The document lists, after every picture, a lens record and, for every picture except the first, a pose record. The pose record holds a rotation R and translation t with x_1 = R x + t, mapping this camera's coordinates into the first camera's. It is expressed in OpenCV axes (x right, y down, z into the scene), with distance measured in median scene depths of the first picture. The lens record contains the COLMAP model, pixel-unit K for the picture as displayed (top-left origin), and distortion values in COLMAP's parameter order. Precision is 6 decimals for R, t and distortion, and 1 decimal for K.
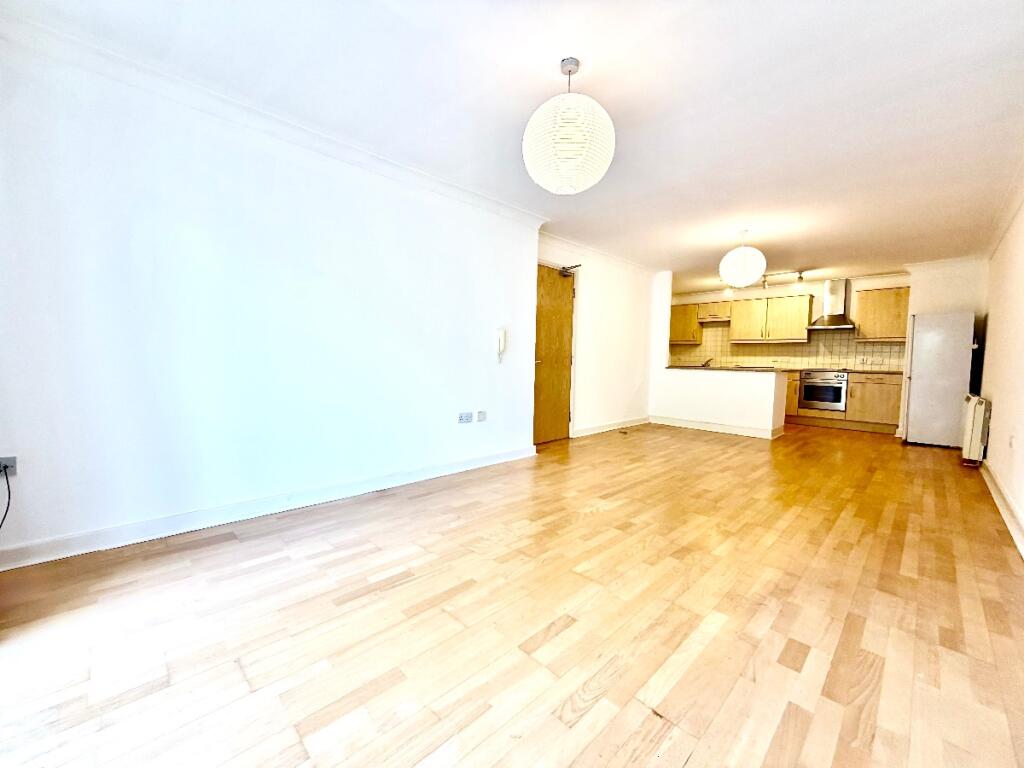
lens RADIAL K [[406.3, 0, 512.0], [0, 406.3, 382.2], [0, 0, 1]] dist [-0.000369, -0.000096]
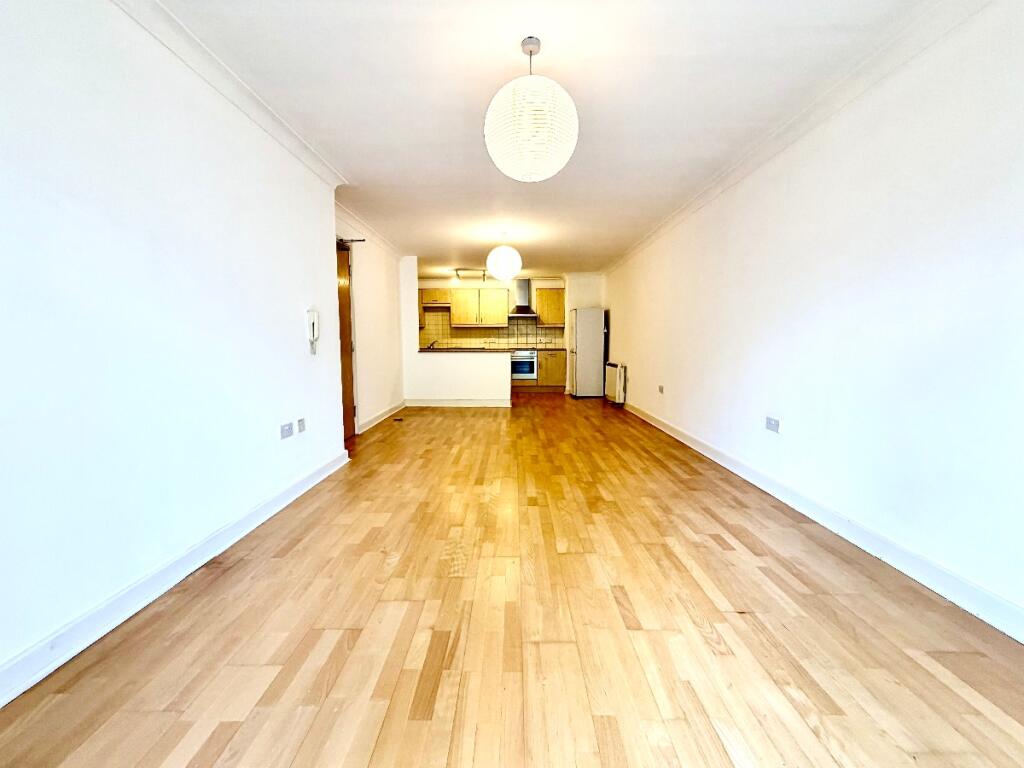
lens RADIAL K [[411.9, 0, 507.1], [0, 411.9, 380.5], [0, 0, 1]] dist [-0.001074, -0.000471]
pose [[0.709951, -0.083867, 0.699240, -0.269639], [0.055173, 0.996456, 0.063497, -0.021863], [-0.702087, -0.006501, 0.712061, 0.141135]]
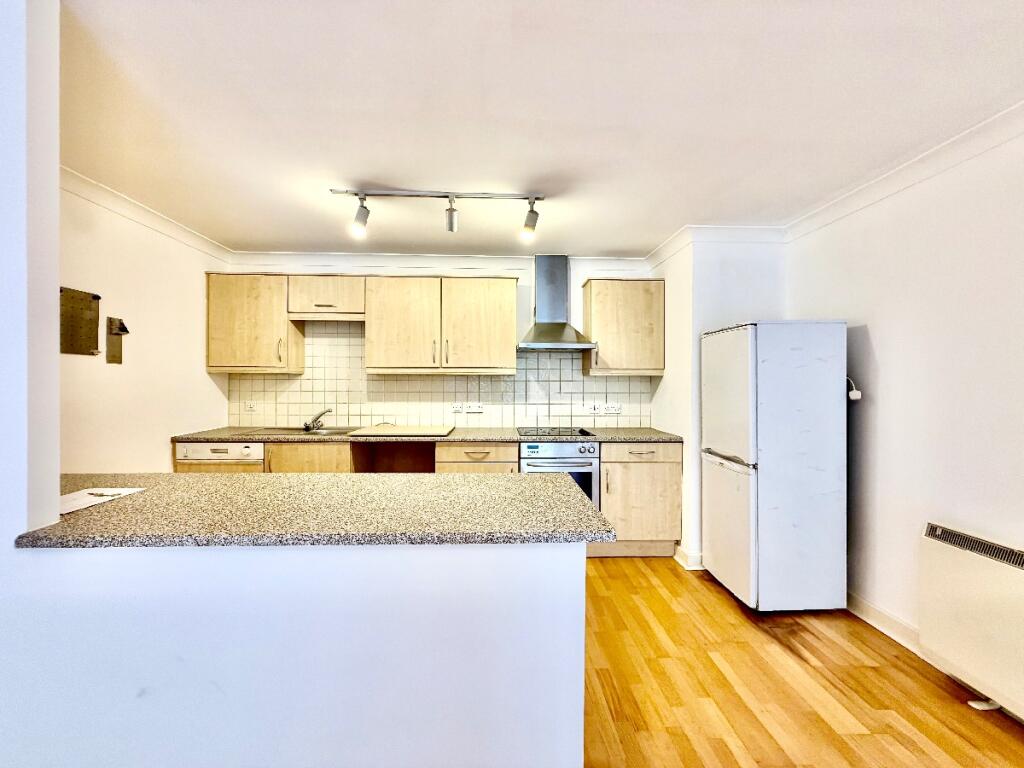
lens RADIAL K [[411.9, 0, 507.1], [0, 411.9, 380.5], [0, 0, 1]] dist [-0.001074, -0.000471]
pose [[0.676131, -0.023500, 0.736406, 0.538639], [0.051706, 0.998540, -0.015609, -0.126791], [-0.734964, 0.048630, 0.676360, 1.016122]]
